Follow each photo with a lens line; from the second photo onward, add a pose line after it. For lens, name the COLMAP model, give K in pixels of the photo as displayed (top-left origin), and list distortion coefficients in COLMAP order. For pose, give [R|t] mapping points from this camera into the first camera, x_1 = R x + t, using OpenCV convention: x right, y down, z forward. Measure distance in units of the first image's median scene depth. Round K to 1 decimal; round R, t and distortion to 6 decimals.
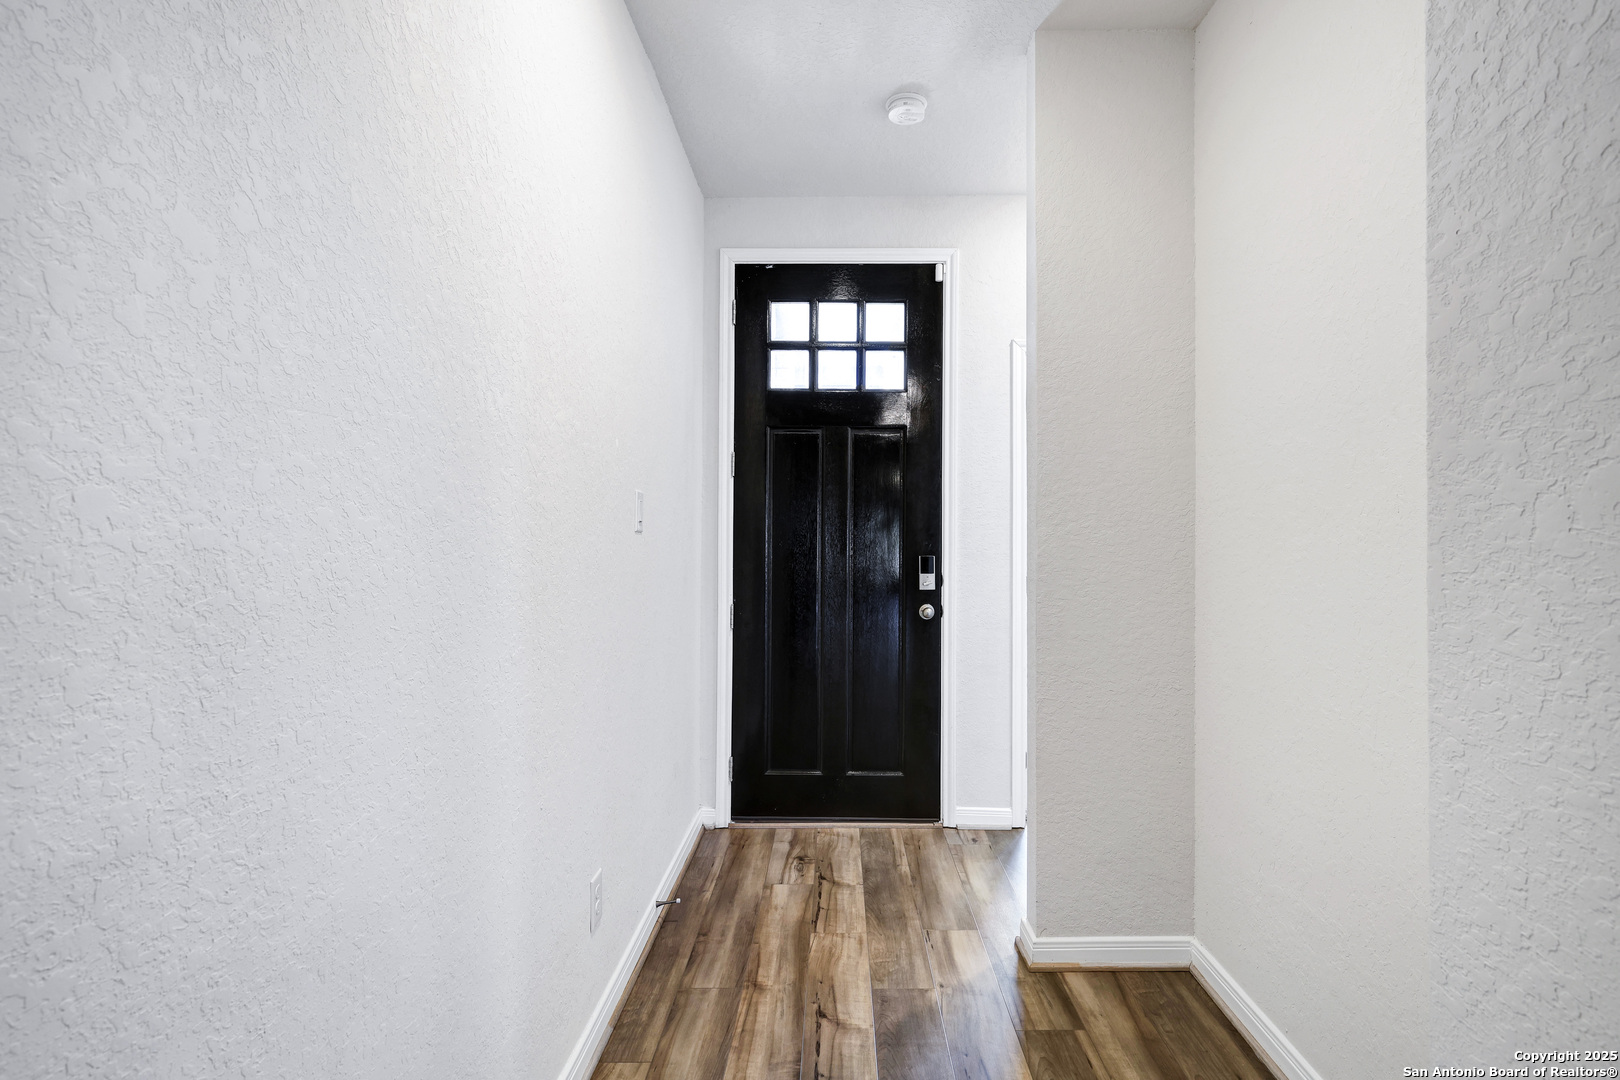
lens RADIAL K [[756.7, 0, 810.7], [0, 756.7, 543.5], [0, 0, 1]] dist [0.002551, 0.000446]
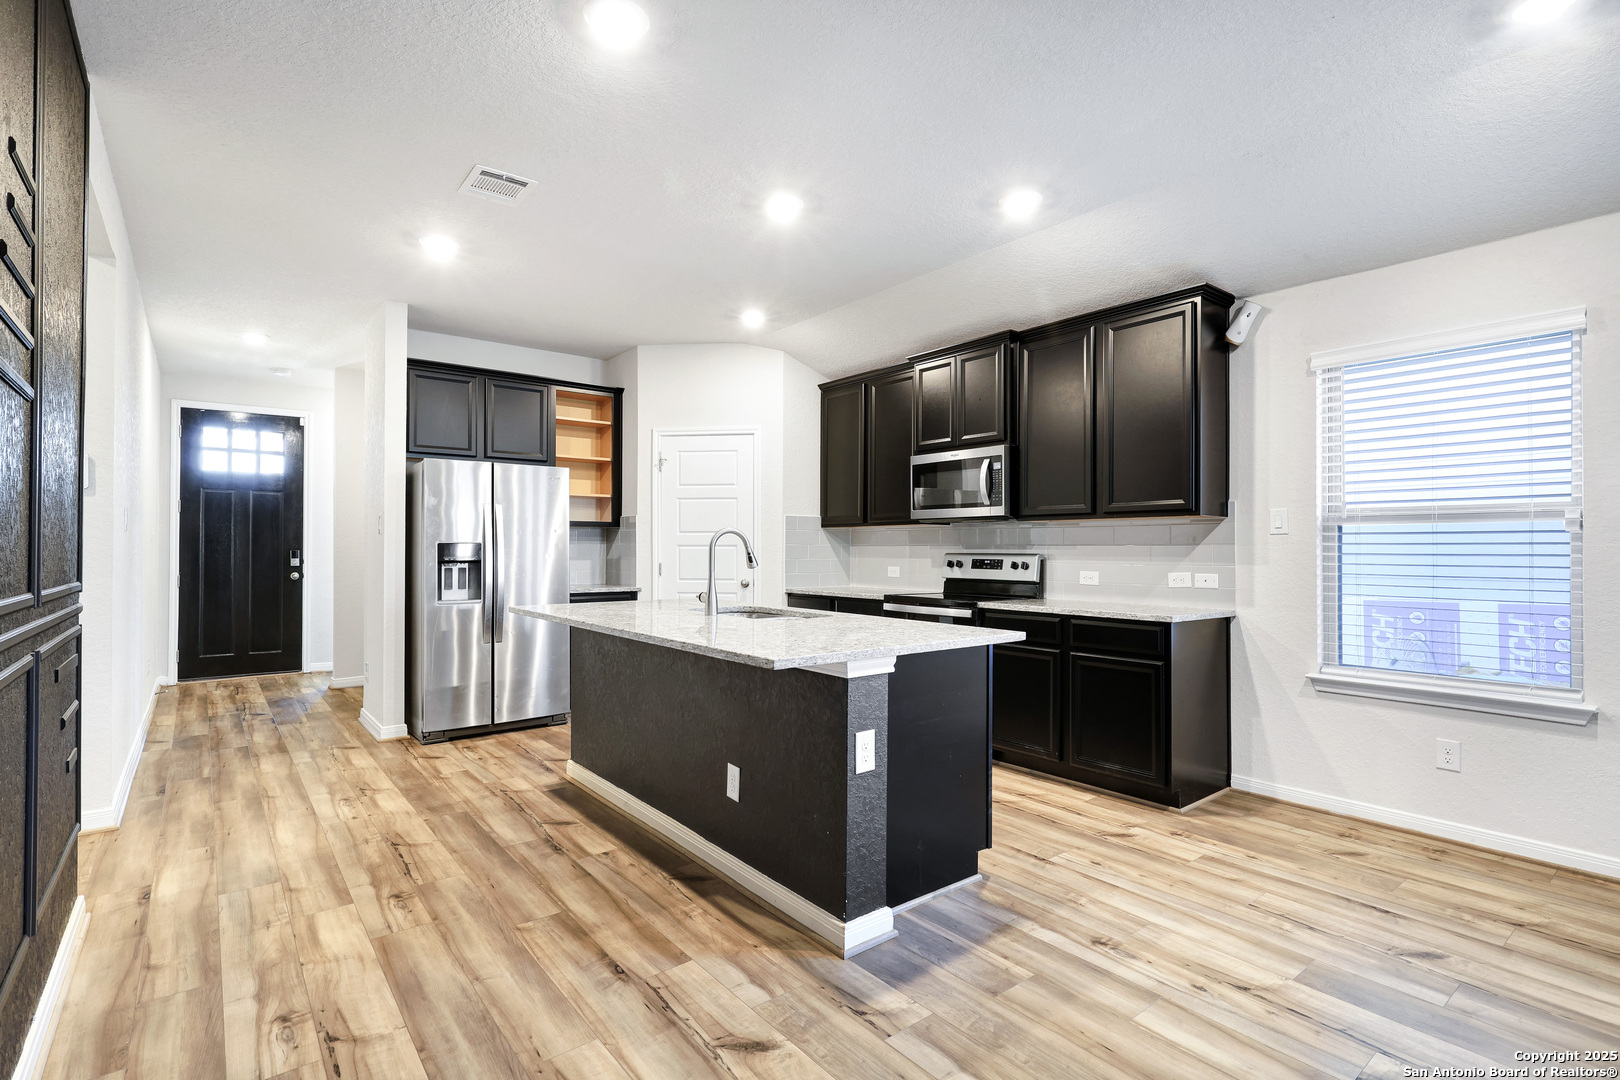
lens RADIAL K [[756.7, 0, 812.5], [0, 756.7, 542.1], [0, 0, 1]] dist [0.002551, 0.000446]
pose [[0.781607, 0.000937, 0.623771, -0.044038], [-0.004079, 0.999985, 0.003609, -0.021876], [-0.623758, -0.005365, 0.781599, -1.648724]]
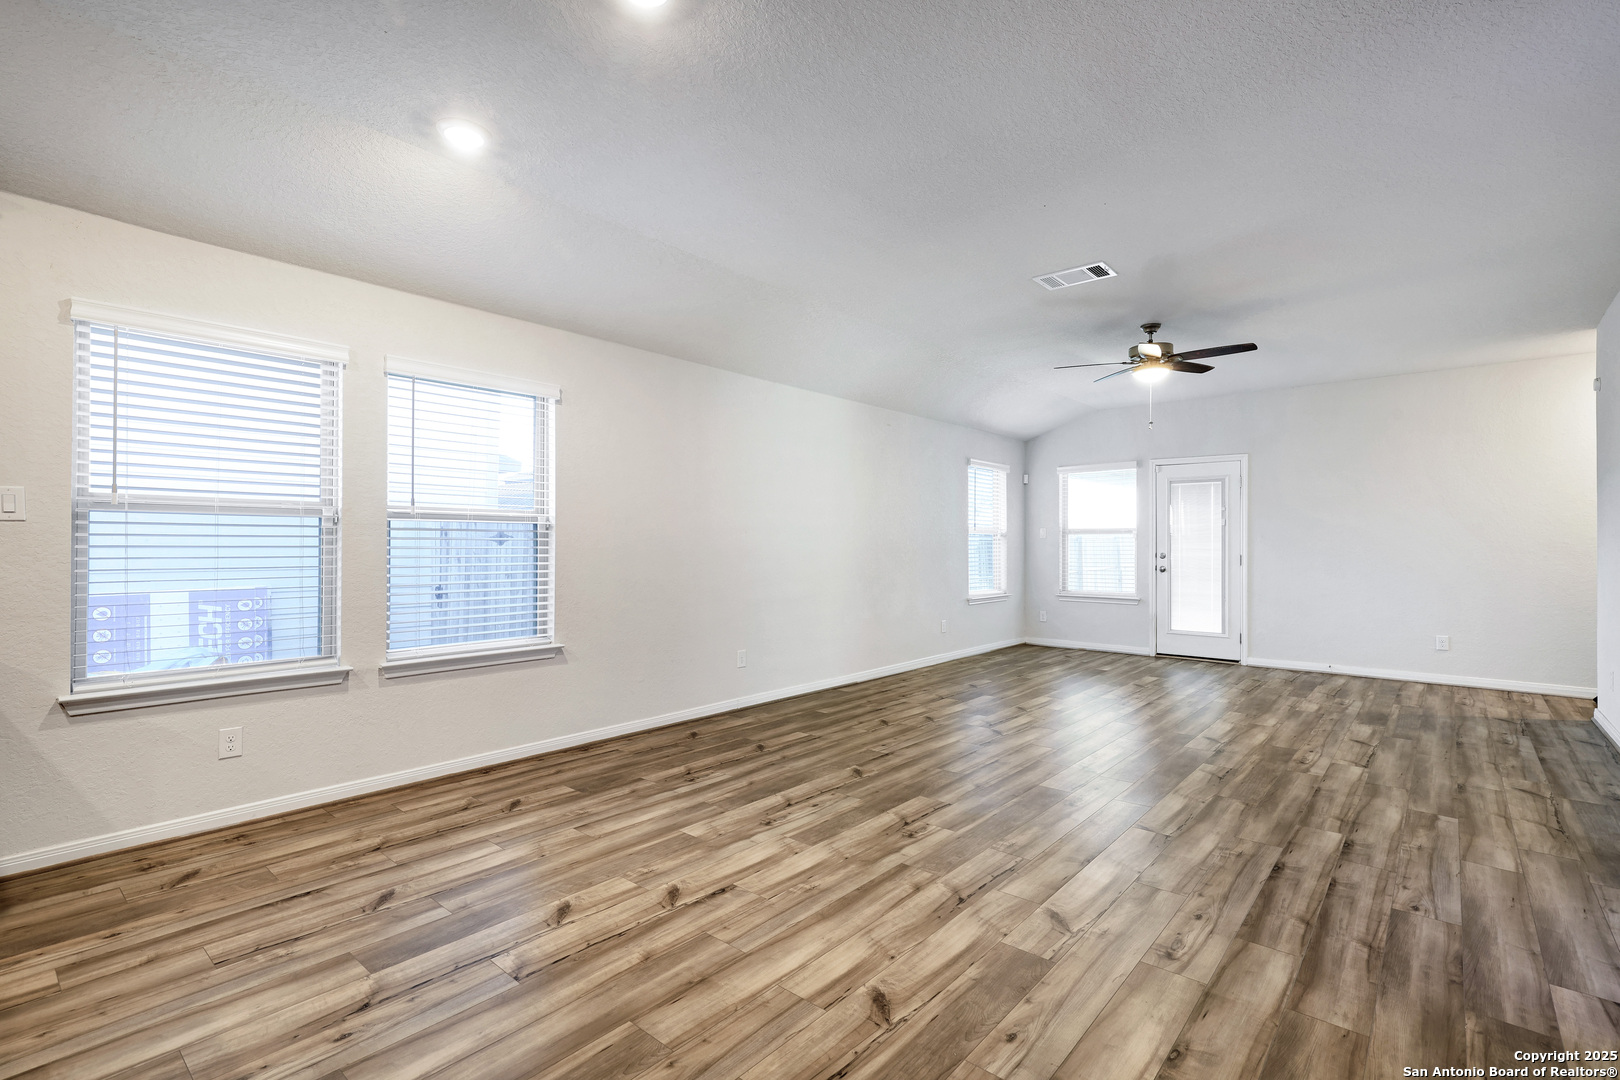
lens RADIAL K [[756.7, 0, 812.8], [0, 756.7, 540.1], [0, 0, 1]] dist [0.002551, 0.000446]
pose [[-0.761765, -0.006476, 0.647821, 0.103015], [-0.016594, 0.999817, -0.009518, 0.008727], [-0.647641, -0.018000, -0.761733, 2.004043]]
